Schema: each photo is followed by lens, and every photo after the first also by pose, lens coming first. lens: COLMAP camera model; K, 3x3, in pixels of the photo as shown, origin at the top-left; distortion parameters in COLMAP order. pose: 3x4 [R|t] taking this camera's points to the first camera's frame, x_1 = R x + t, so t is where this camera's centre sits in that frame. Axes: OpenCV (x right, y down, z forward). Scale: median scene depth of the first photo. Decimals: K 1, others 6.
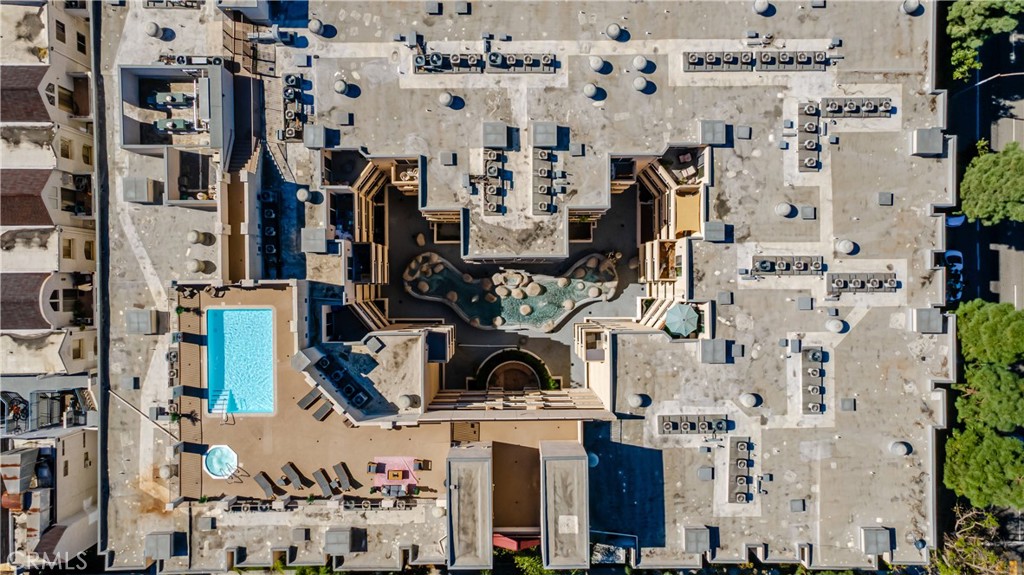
lens RADIAL K [[744.0, 0, 507.5], [0, 744.0, 291.5], [0, 0, 1]] dist [0.022452, 0.028208]
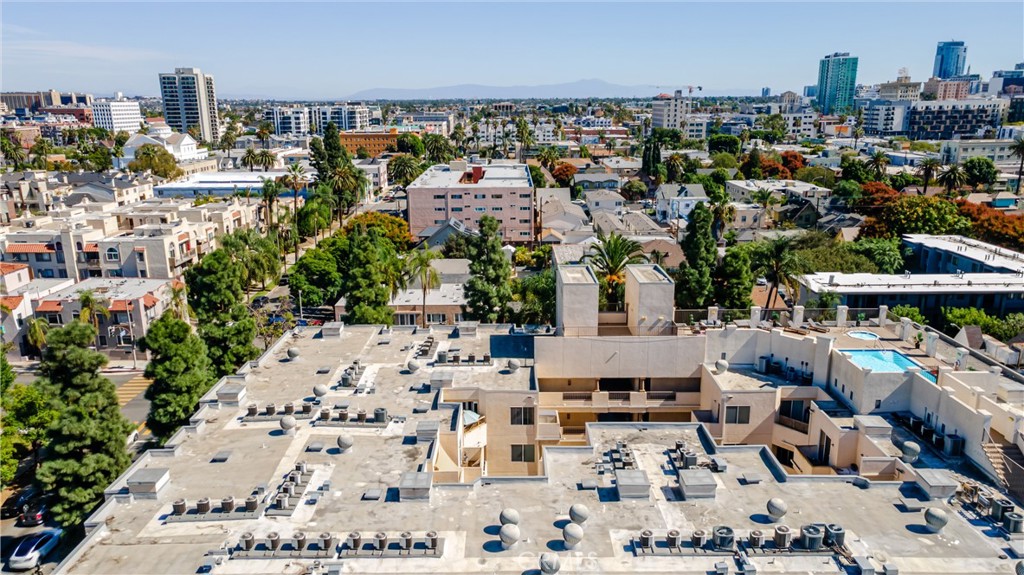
lens RADIAL K [[744.0, 0, 507.5], [0, 744.0, 291.5], [0, 0, 1]] dist [0.022452, 0.028208]
pose [[-0.999957, -0.001382, 0.009185, 0.173008], [0.009227, -0.261612, 0.965129, -0.895546], [0.001069, 0.965172, 0.261613, 0.599091]]
